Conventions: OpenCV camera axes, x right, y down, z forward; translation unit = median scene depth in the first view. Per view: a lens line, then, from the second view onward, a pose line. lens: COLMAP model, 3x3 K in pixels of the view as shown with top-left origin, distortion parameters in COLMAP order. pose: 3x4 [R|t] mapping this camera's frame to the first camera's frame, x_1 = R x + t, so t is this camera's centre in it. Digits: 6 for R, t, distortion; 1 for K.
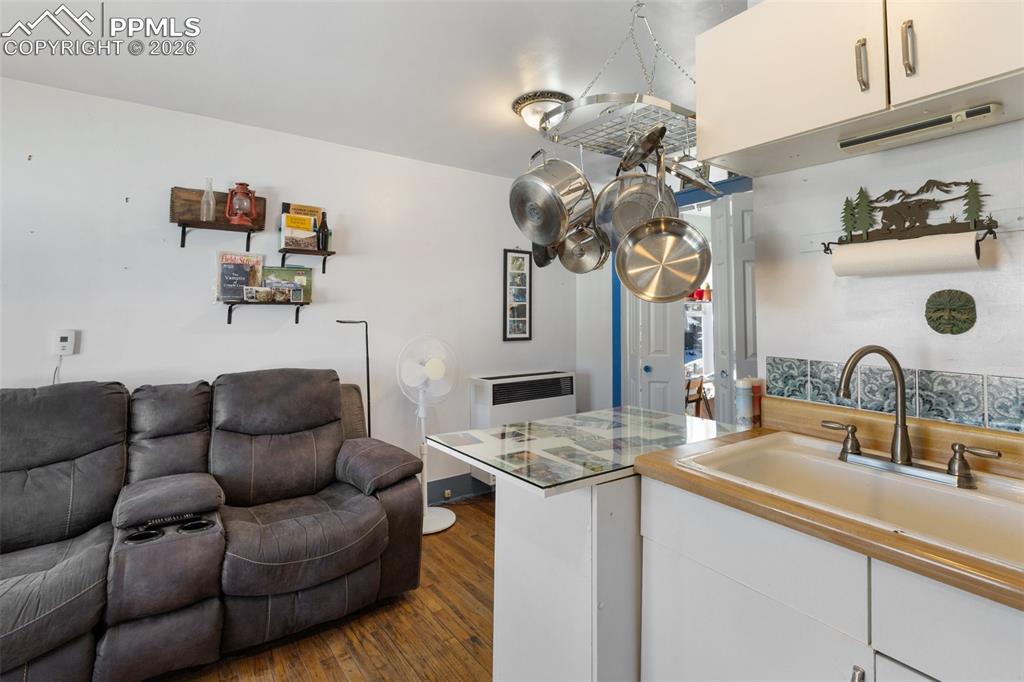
lens RADIAL K [[477.5, 0, 513.4], [0, 477.5, 284.2], [0, 0, 1]] dist [0.002882, -0.000161]
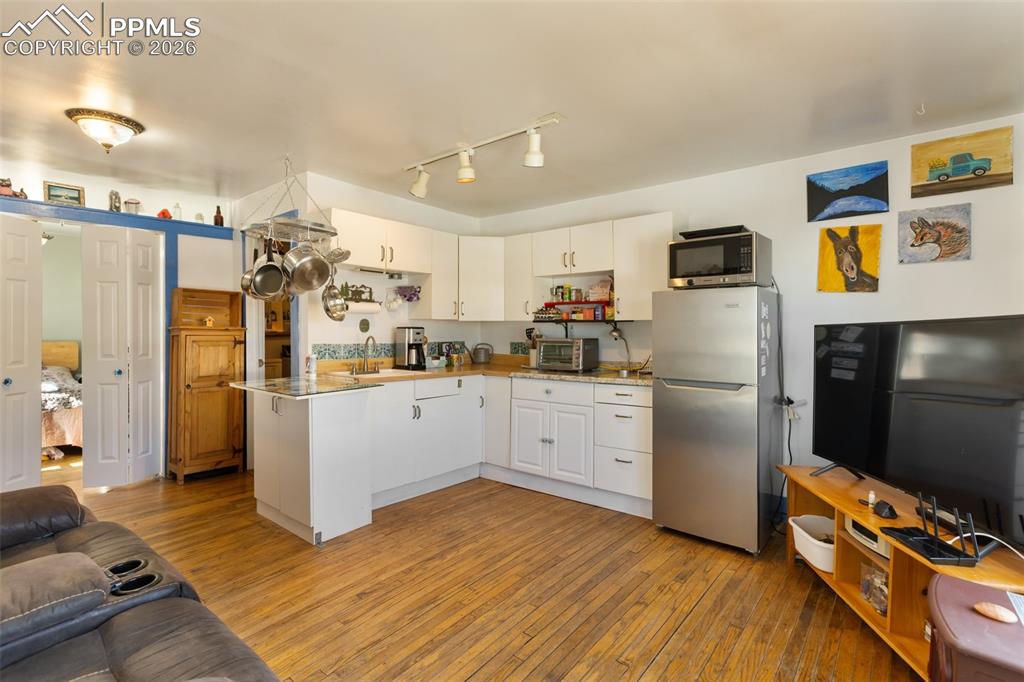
lens RADIAL K [[468.4, 0, 514.8], [0, 468.4, 310.8], [0, 0, 1]] dist [0.000406, -0.001615]
pose [[-0.274807, 0.031192, 0.960993, -1.343001], [-0.068727, 0.996280, -0.051990, 0.028375], [-0.959040, -0.080334, -0.271641, 0.477628]]
